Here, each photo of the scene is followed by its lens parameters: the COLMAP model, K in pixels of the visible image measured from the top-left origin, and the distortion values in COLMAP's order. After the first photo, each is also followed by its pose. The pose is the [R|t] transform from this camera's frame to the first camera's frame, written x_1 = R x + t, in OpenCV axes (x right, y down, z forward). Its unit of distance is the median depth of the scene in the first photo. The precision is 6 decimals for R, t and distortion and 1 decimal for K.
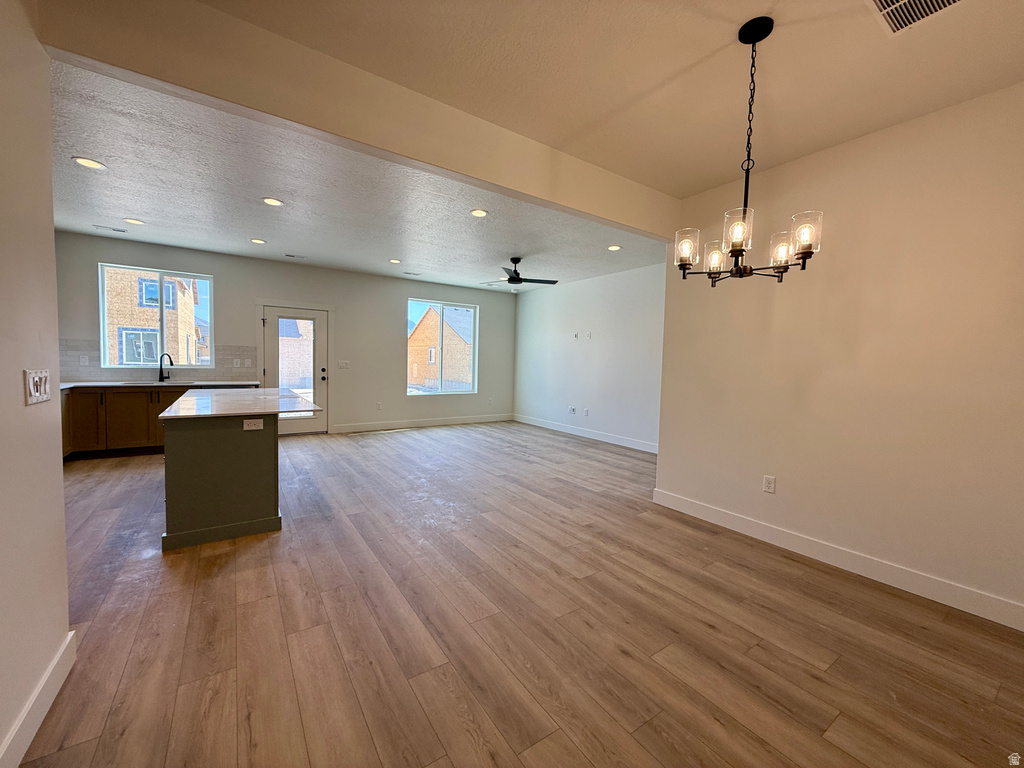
lens RADIAL K [[407.0, 0, 512.0], [0, 407.0, 384.0], [0, 0, 1]] dist [-0.001033, -0.000180]
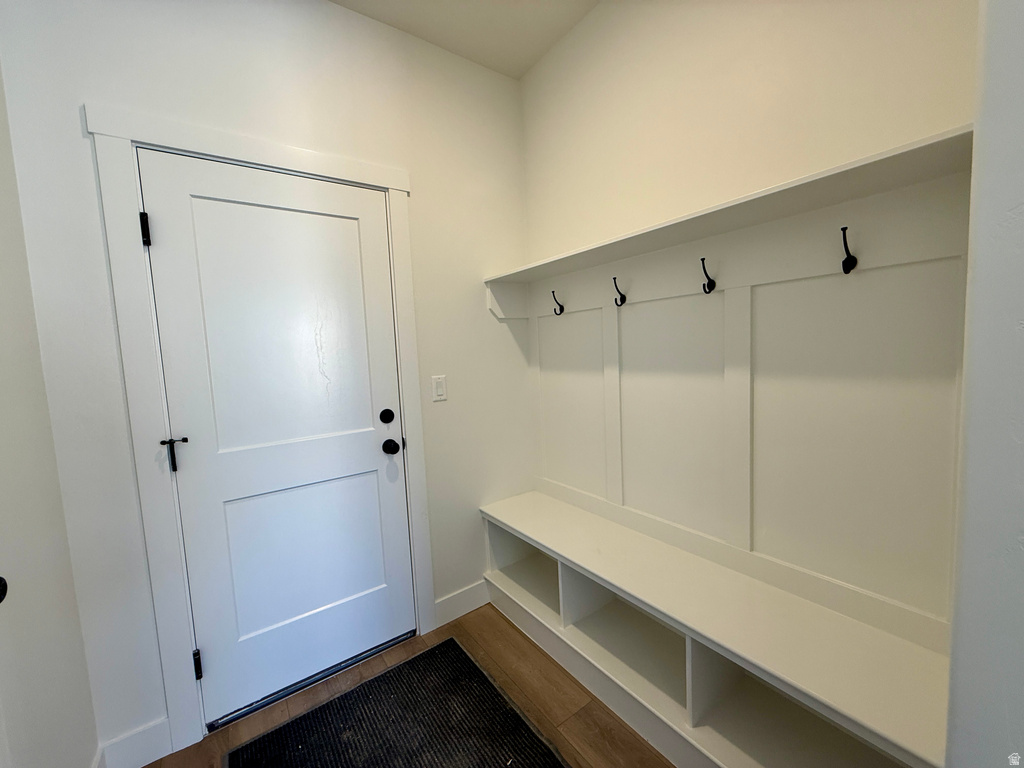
lens RADIAL K [[407.0, 0, 512.0], [0, 407.0, 384.0], [0, 0, 1]] dist [-0.001033, -0.000180]
pose [[0.997082, -0.075065, 0.013855, -0.442002], [0.074630, 0.996772, 0.029595, -0.066352], [-0.016032, -0.028474, 0.999466, 0.842039]]
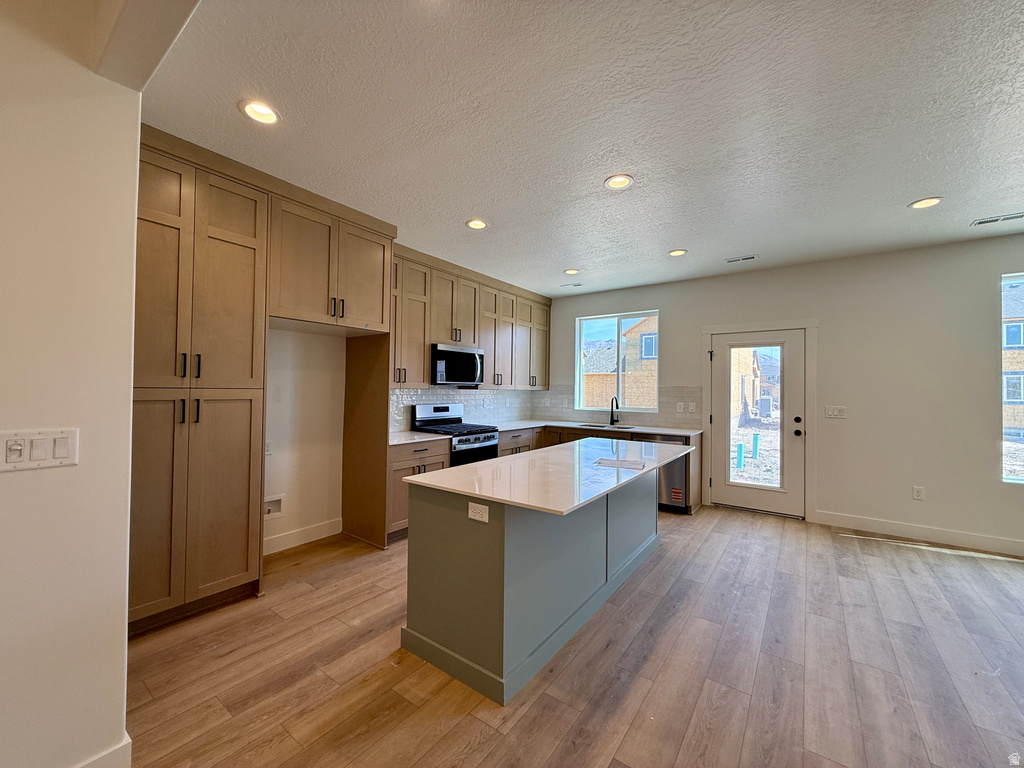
lens RADIAL K [[407.0, 0, 512.0], [0, 407.0, 384.0], [0, 0, 1]] dist [-0.001033, -0.000180]
pose [[0.329275, -0.032861, -0.943662, -0.001376], [-0.056111, 0.996947, -0.054295, -0.035308], [0.942565, 0.070827, 0.326426, 0.412814]]
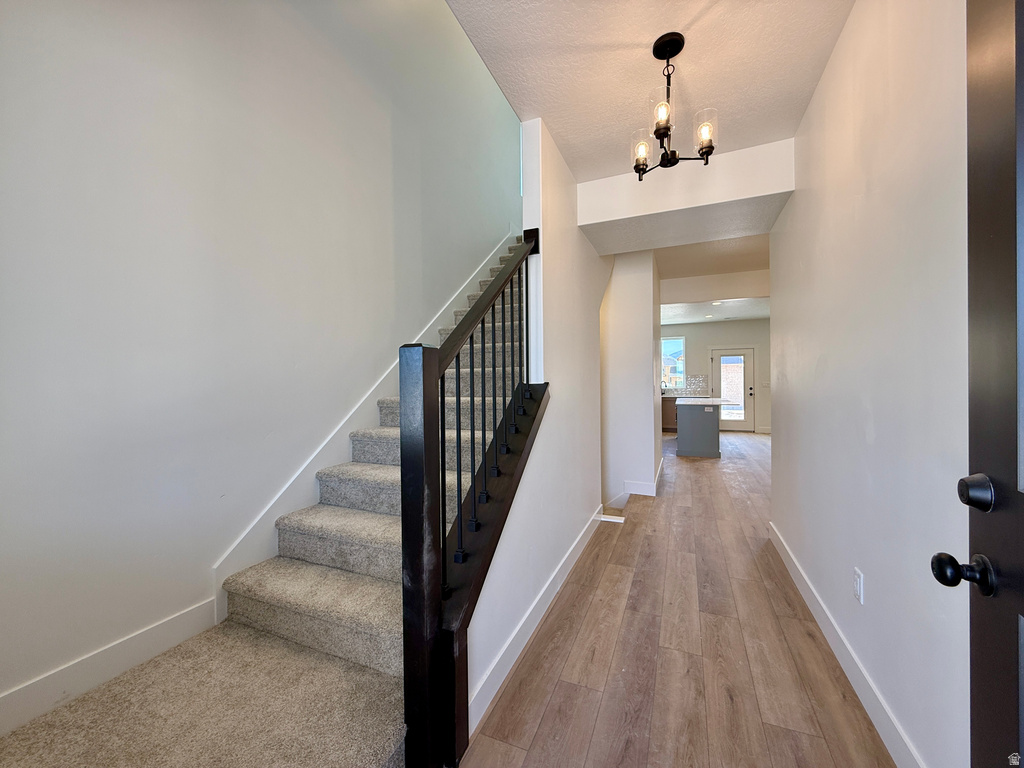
lens RADIAL K [[407.0, 0, 512.0], [0, 407.0, 384.0], [0, 0, 1]] dist [-0.001033, -0.000180]
pose [[0.538330, -0.028768, -0.842243, 0.356974], [-0.024430, 0.998464, -0.049718, 0.049514], [0.842380, 0.047341, 0.536800, -0.594344]]
